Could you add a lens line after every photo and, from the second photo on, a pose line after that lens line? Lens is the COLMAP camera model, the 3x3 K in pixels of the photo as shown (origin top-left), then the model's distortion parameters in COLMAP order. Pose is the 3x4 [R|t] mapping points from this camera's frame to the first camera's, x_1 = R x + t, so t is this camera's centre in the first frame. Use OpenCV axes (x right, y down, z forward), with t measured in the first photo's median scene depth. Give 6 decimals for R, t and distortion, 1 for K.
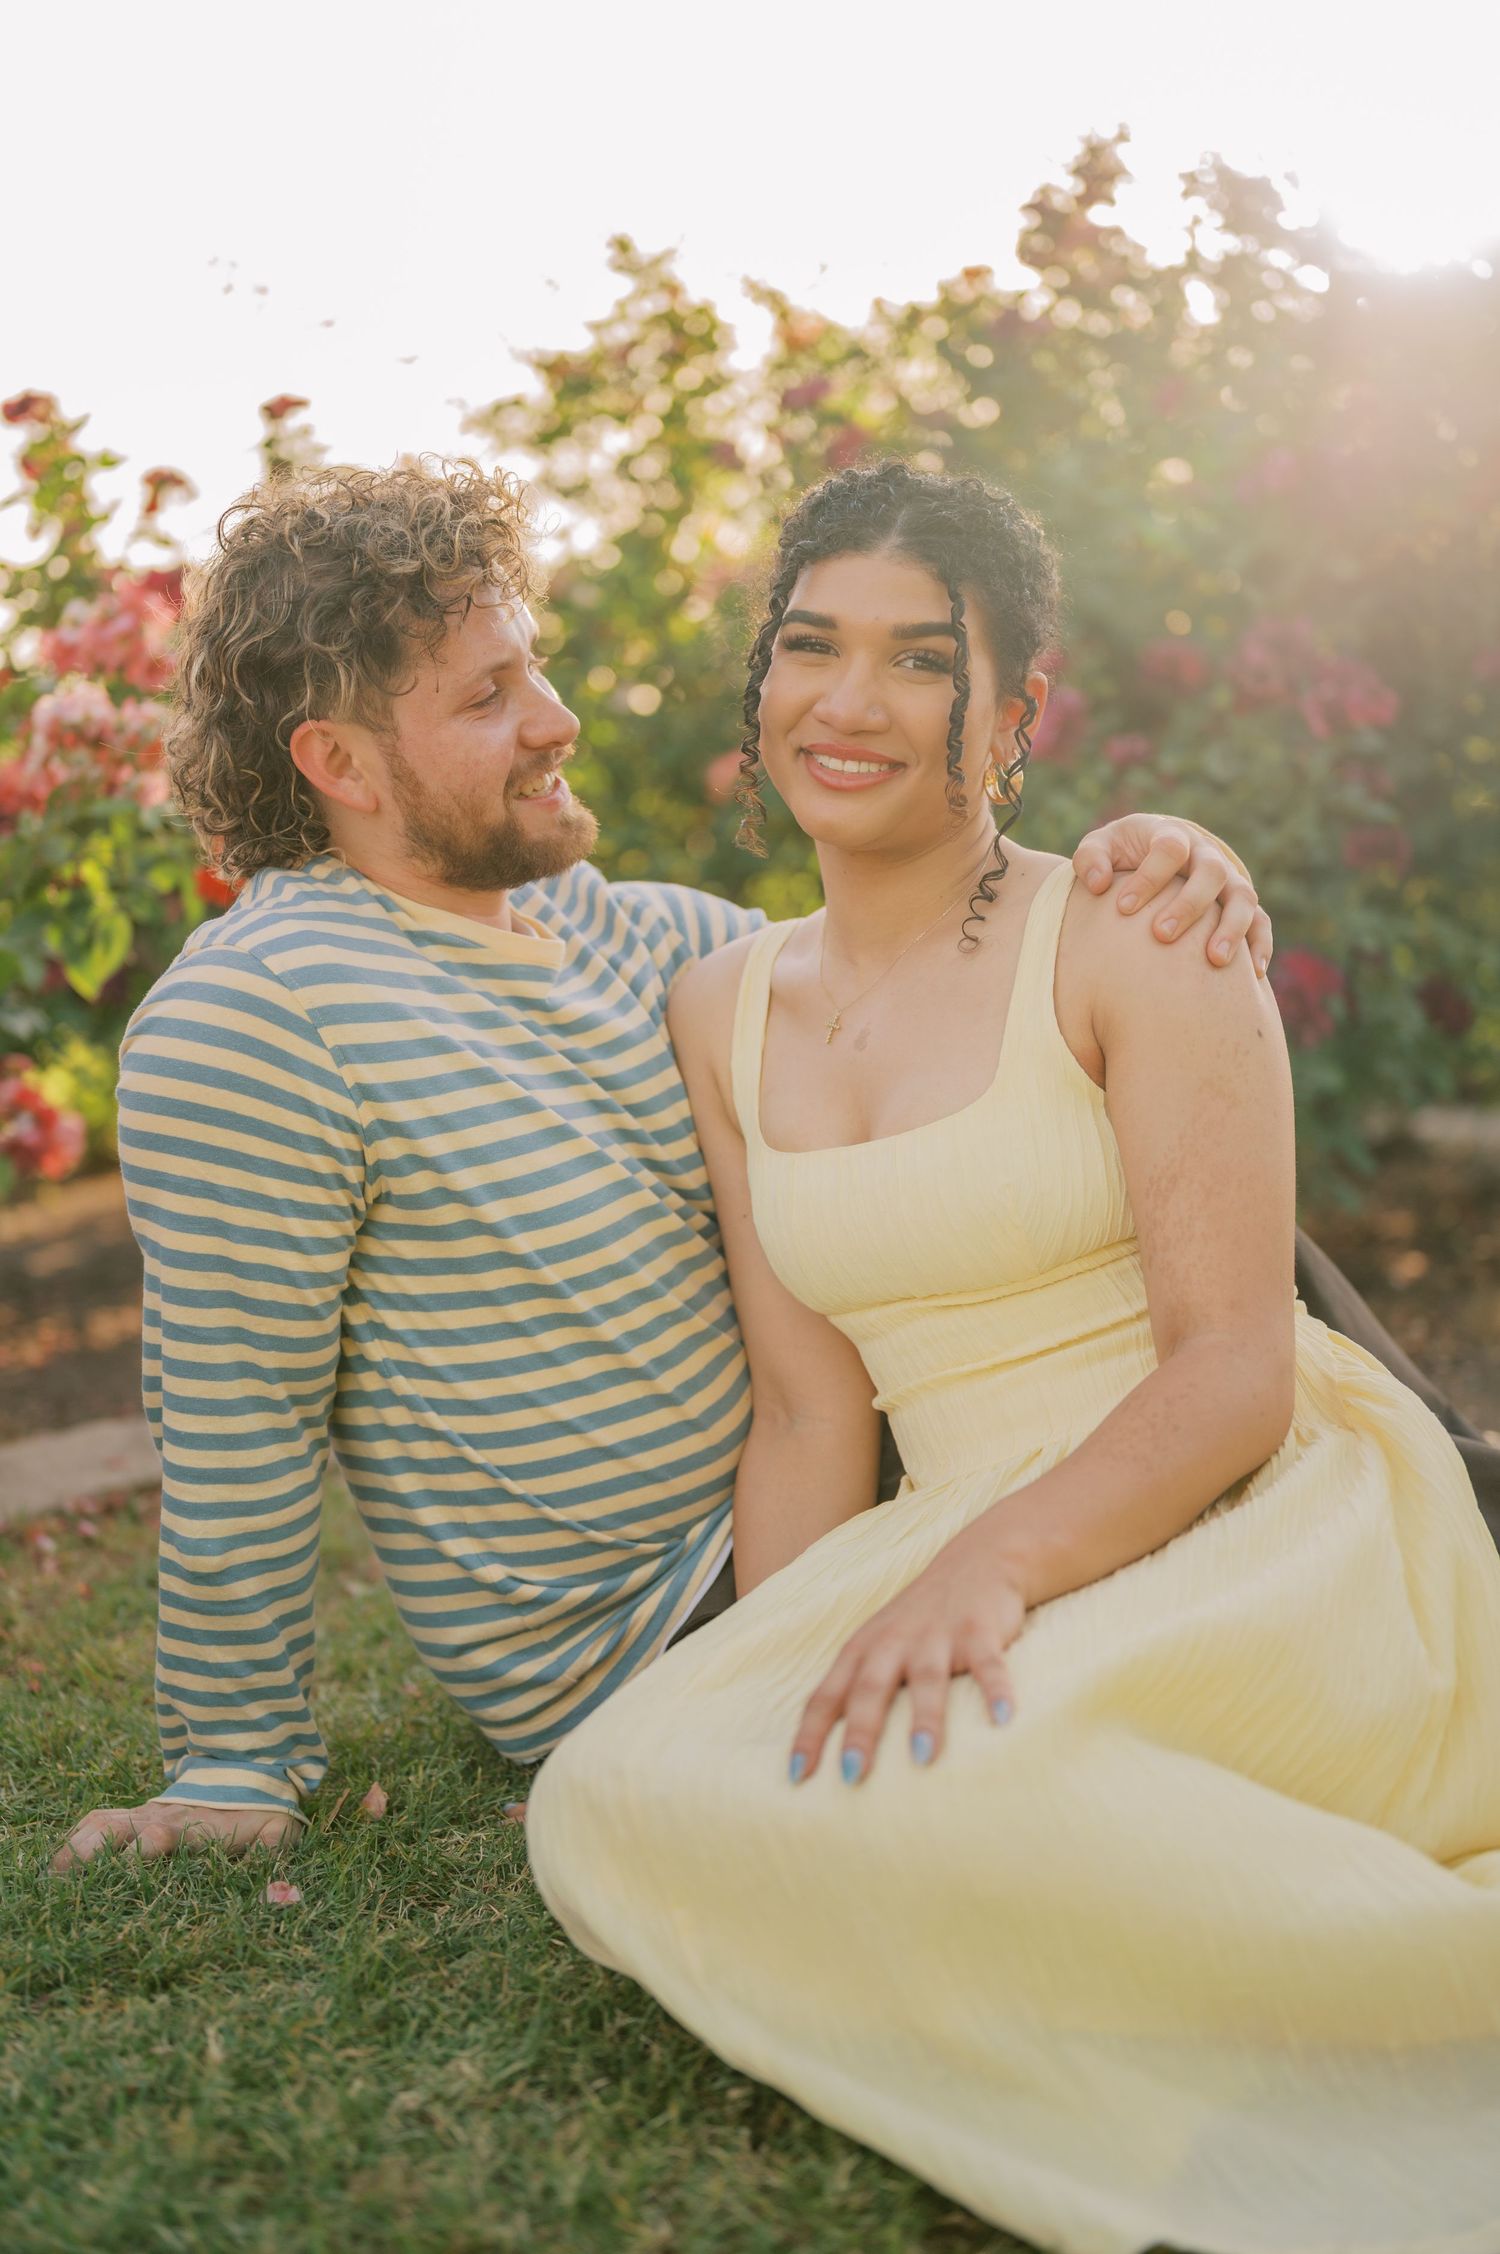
lens RADIAL K [[3258.1, 0, 750.0], [0, 3258.1, 1127.0], [0, 0, 1]] dist [-0.000918, 0.098792]
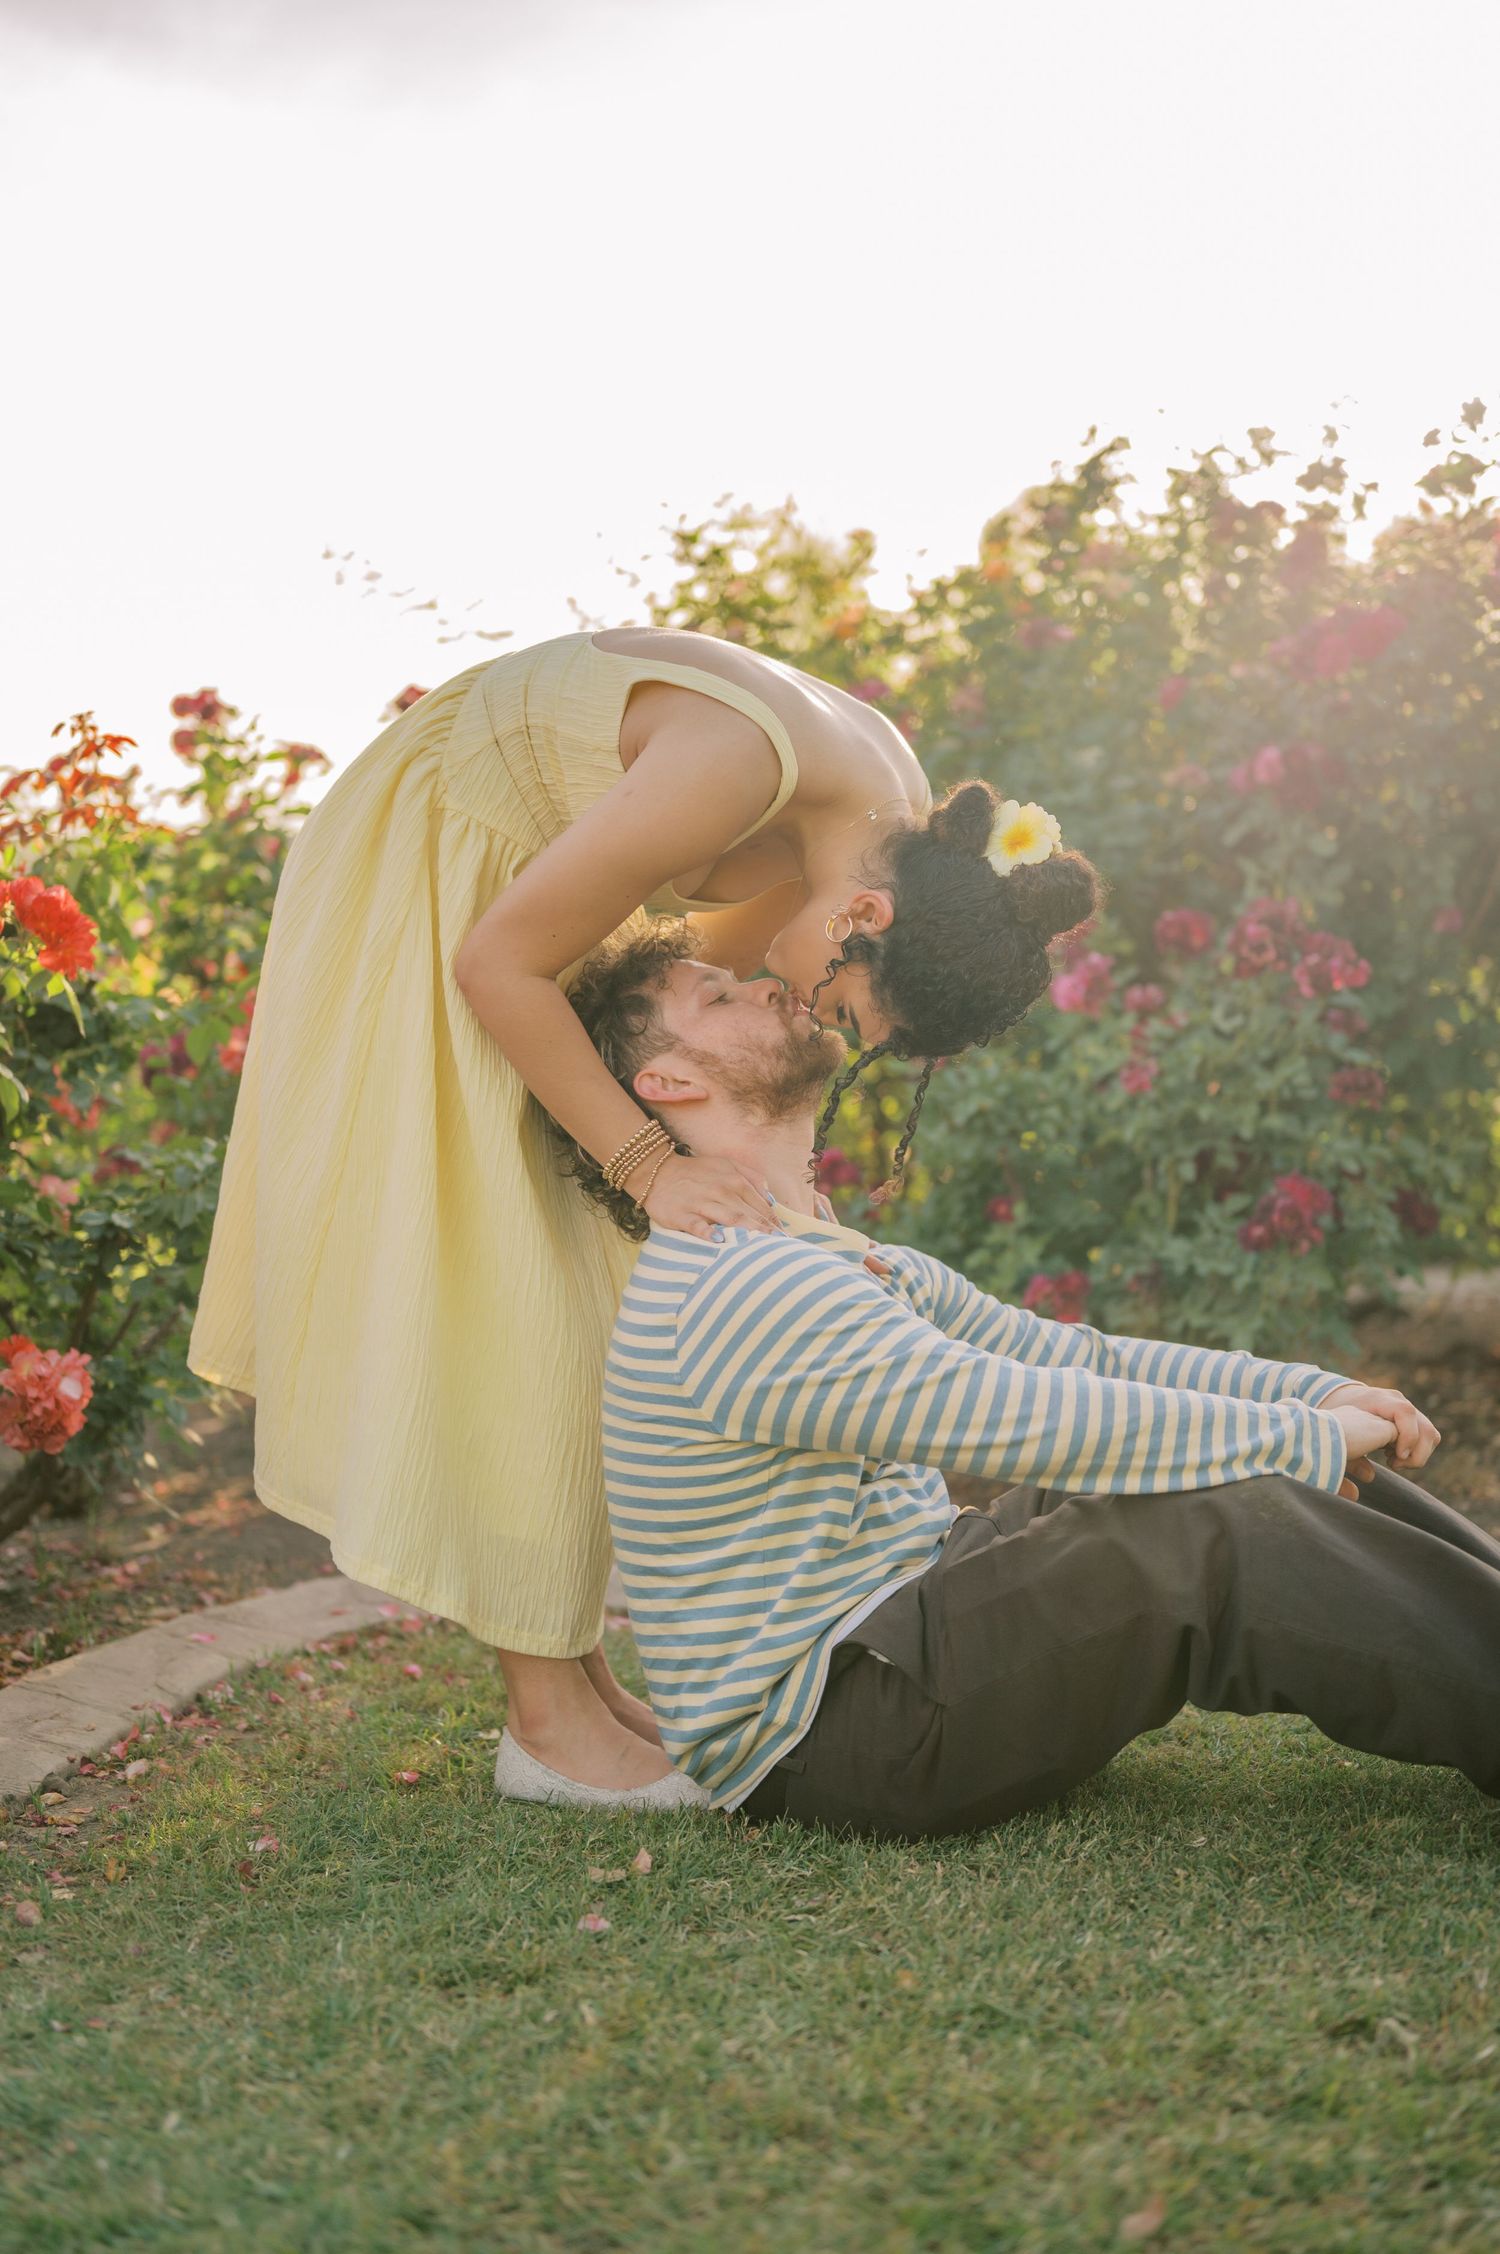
lens RADIAL K [[3258.1, 0, 750.0], [0, 3258.1, 1127.0], [0, 0, 1]] dist [-0.000918, 0.098792]
pose [[0.999911, -0.009862, 0.008997, -0.043986], [0.010215, 0.999142, -0.040140, -0.024706], [-0.008593, 0.040228, 0.999154, -0.207667]]
